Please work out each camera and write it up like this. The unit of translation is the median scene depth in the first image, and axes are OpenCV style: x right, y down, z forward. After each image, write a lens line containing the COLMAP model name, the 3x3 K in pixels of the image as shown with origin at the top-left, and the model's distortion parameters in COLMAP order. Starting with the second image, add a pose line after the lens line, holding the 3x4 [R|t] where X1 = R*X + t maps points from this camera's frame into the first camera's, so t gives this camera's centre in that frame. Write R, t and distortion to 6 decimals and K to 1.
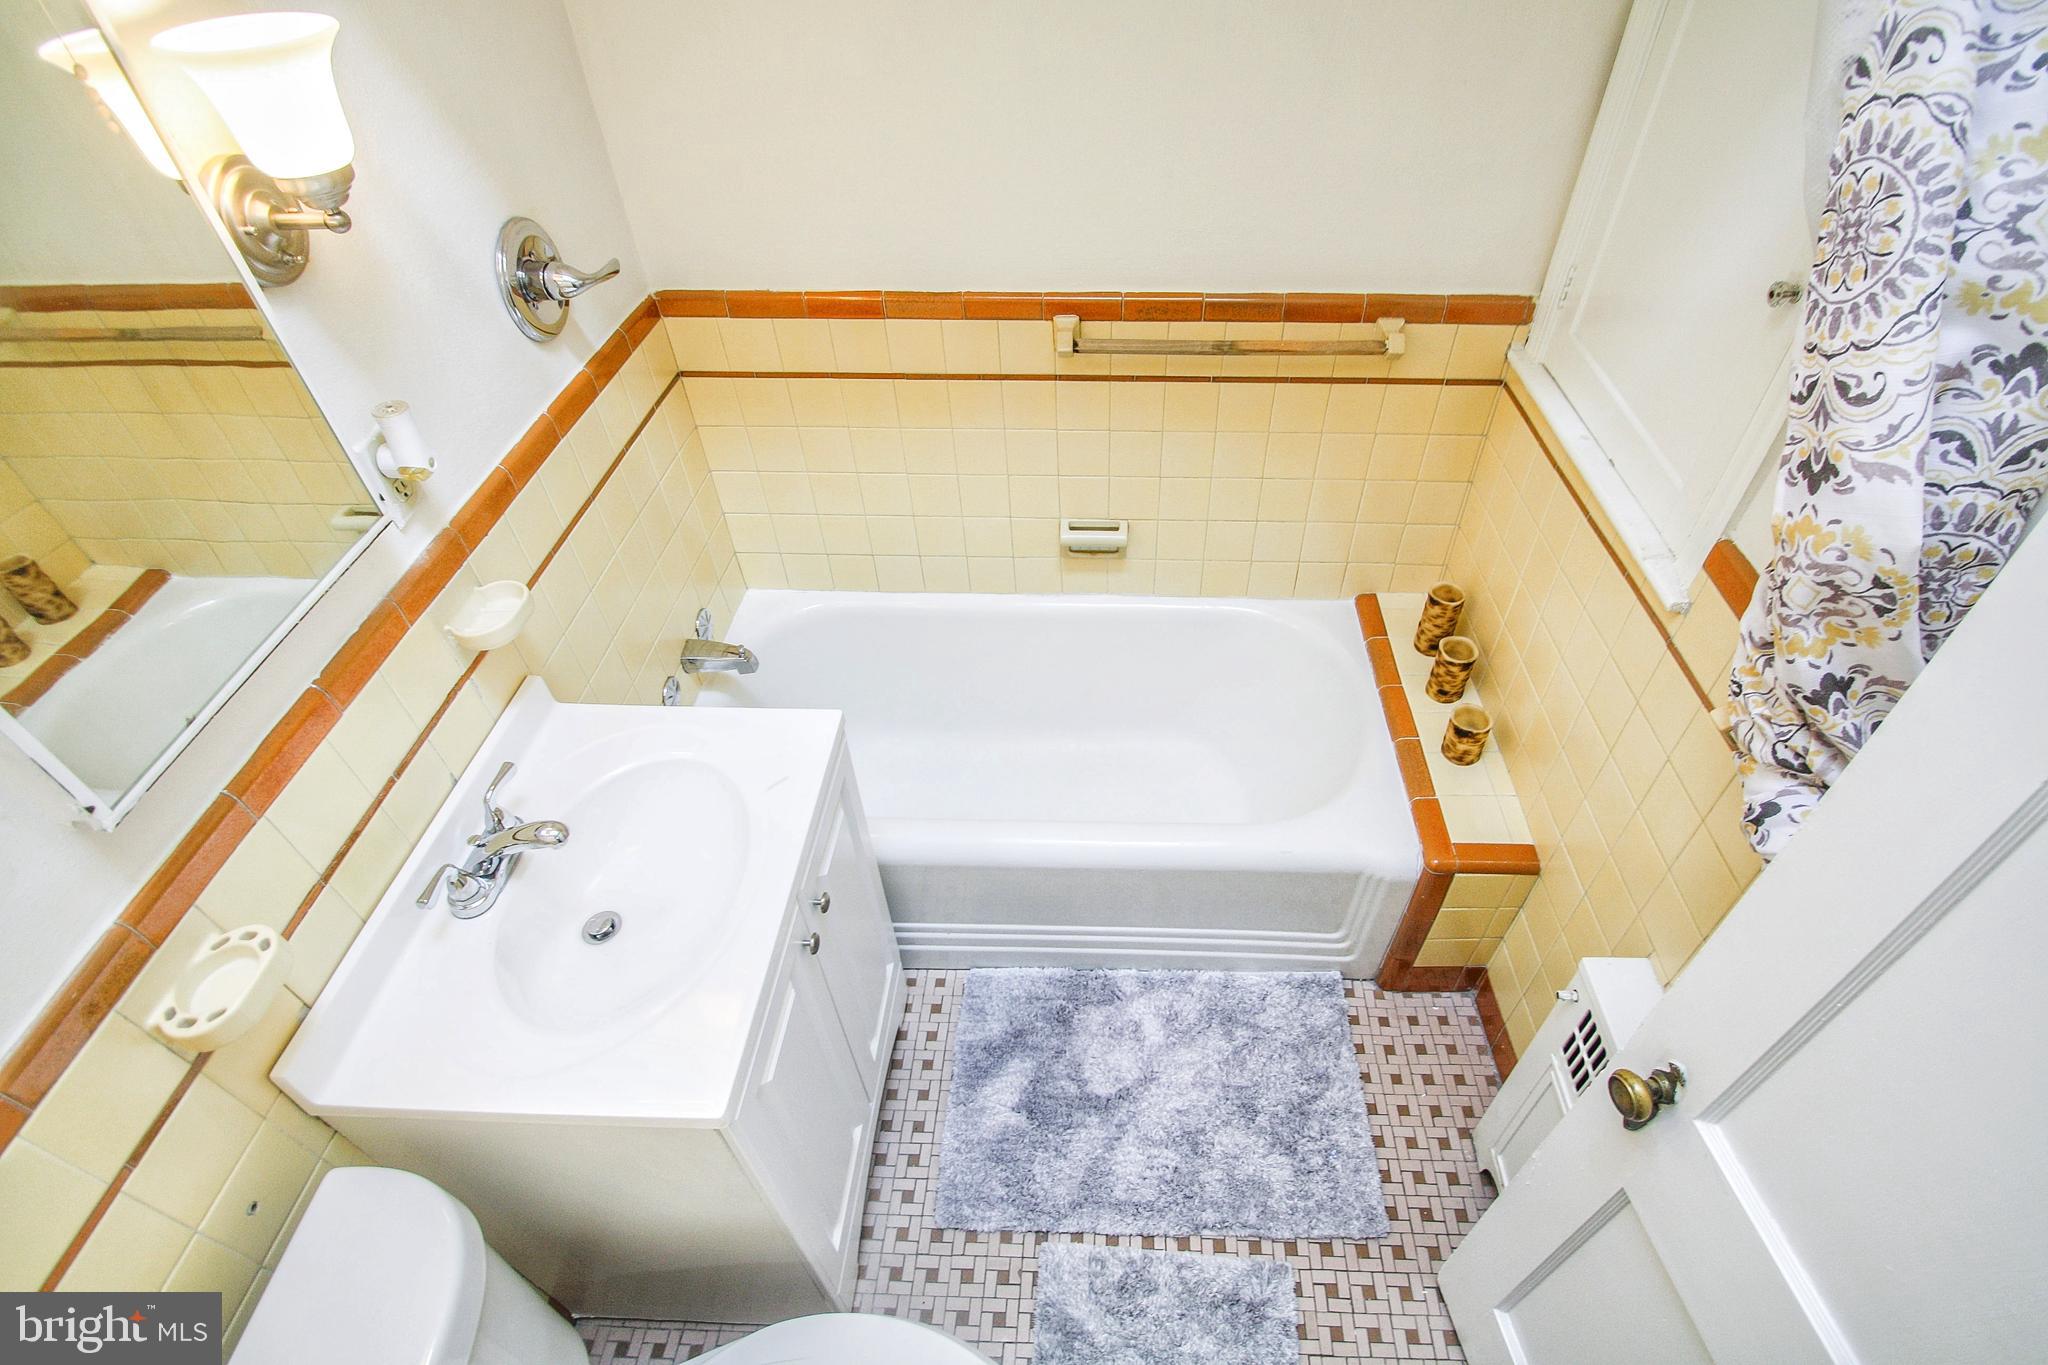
lens RADIAL K [[981.1, 0, 1063.0], [0, 981.1, 682.1], [0, 0, 1]] dist [0.000201, -0.012918]
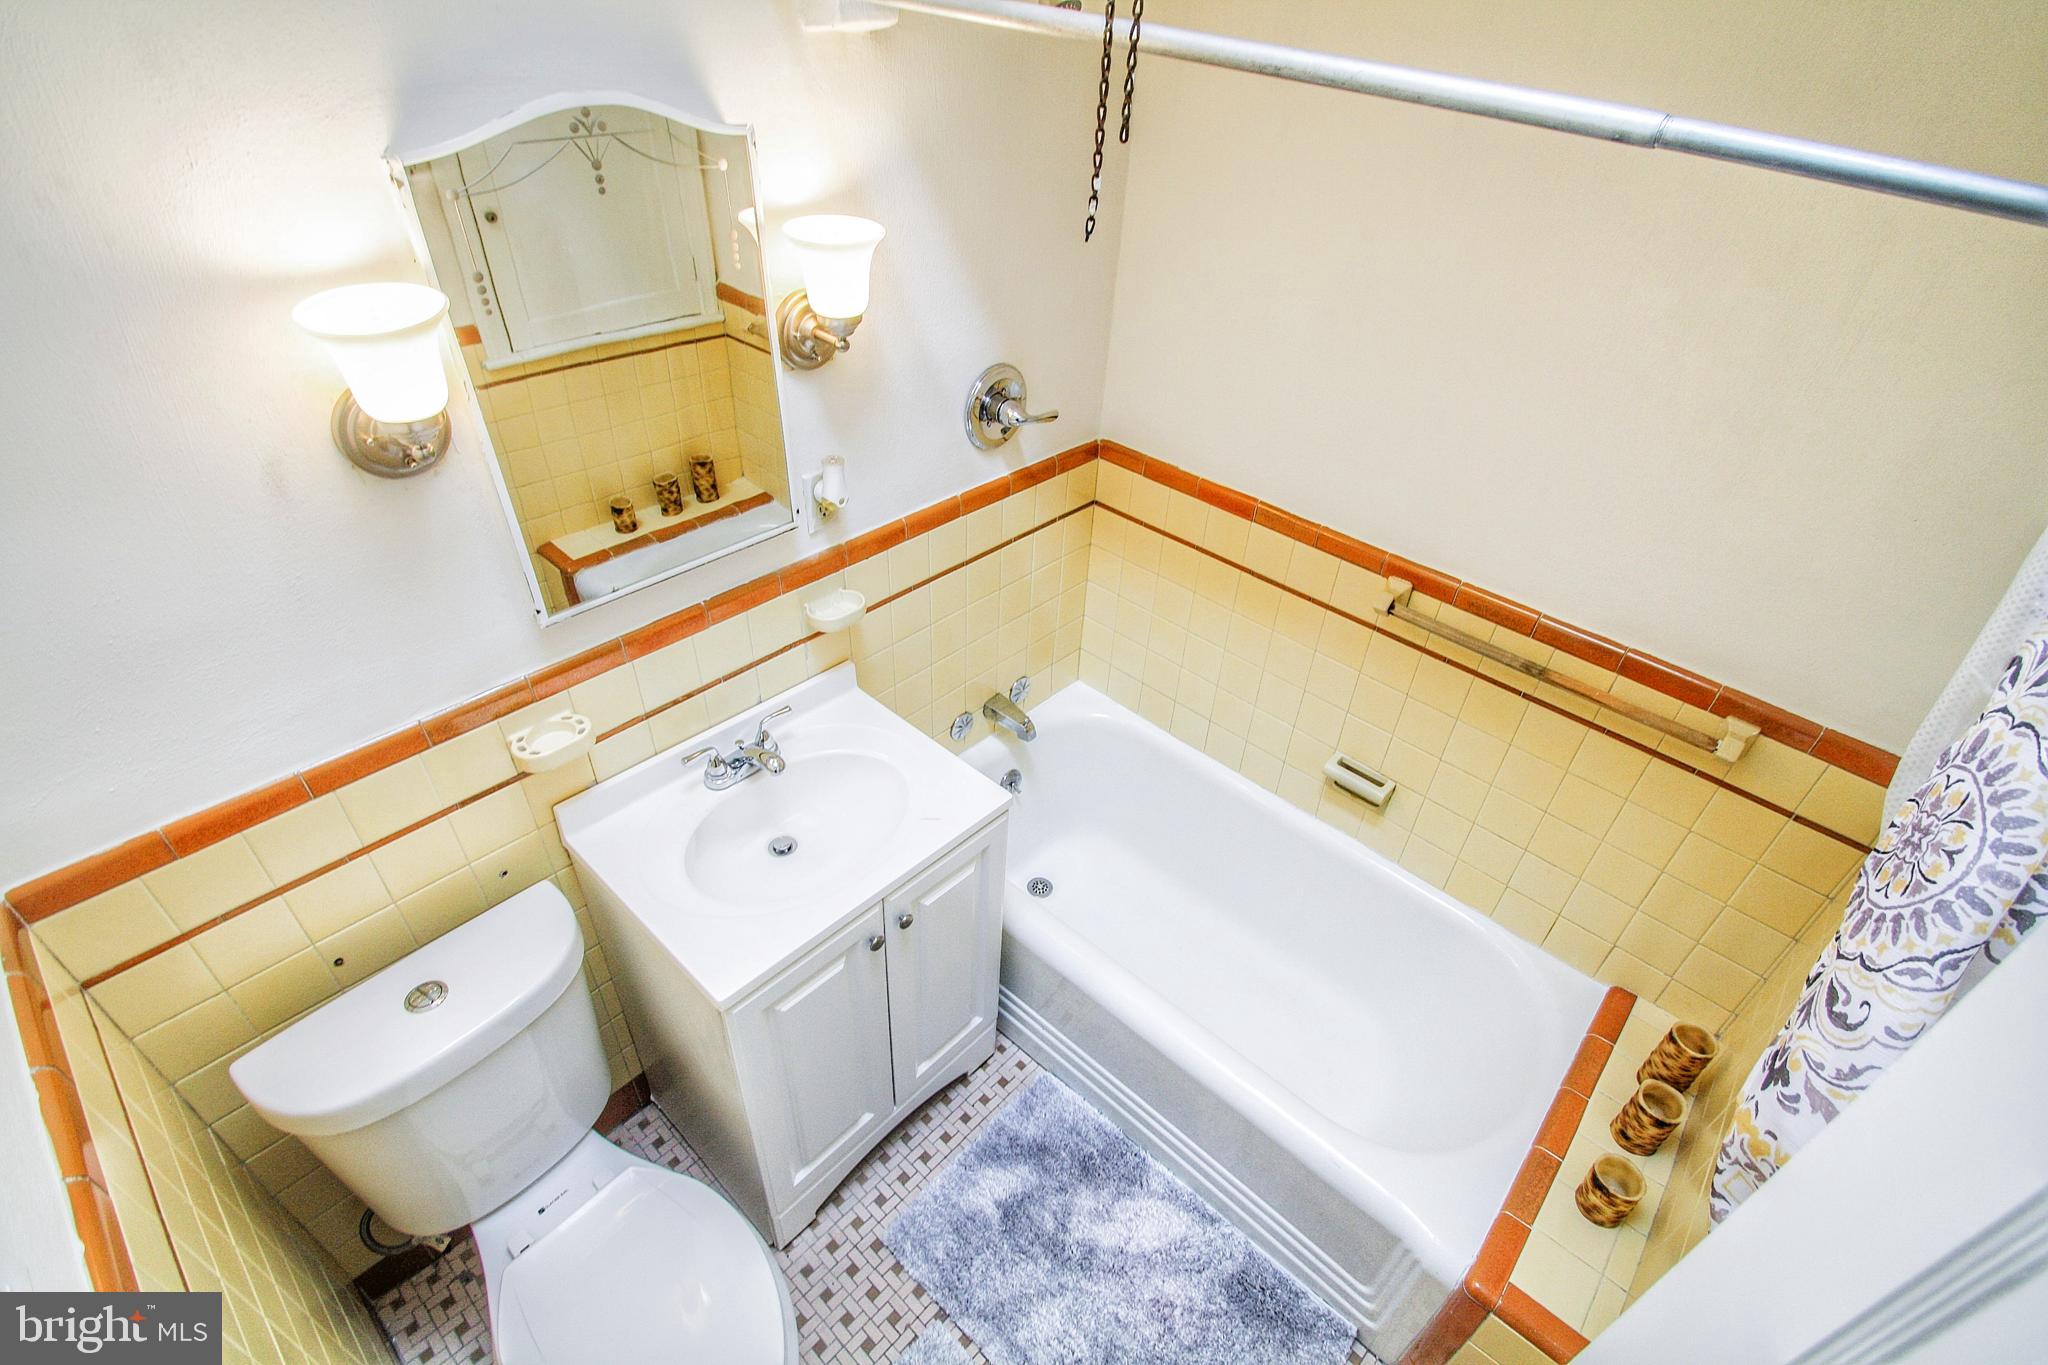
lens RADIAL K [[958.7, 0, 1024.0], [0, 958.7, 682.5], [0, 0, 1]] dist [0.000256, -0.000099]
pose [[0.758893, 0.431918, -0.487369, 0.257719], [-0.490099, 0.871617, 0.009305, -0.094964], [0.428818, 0.231798, 0.873147, -0.044685]]
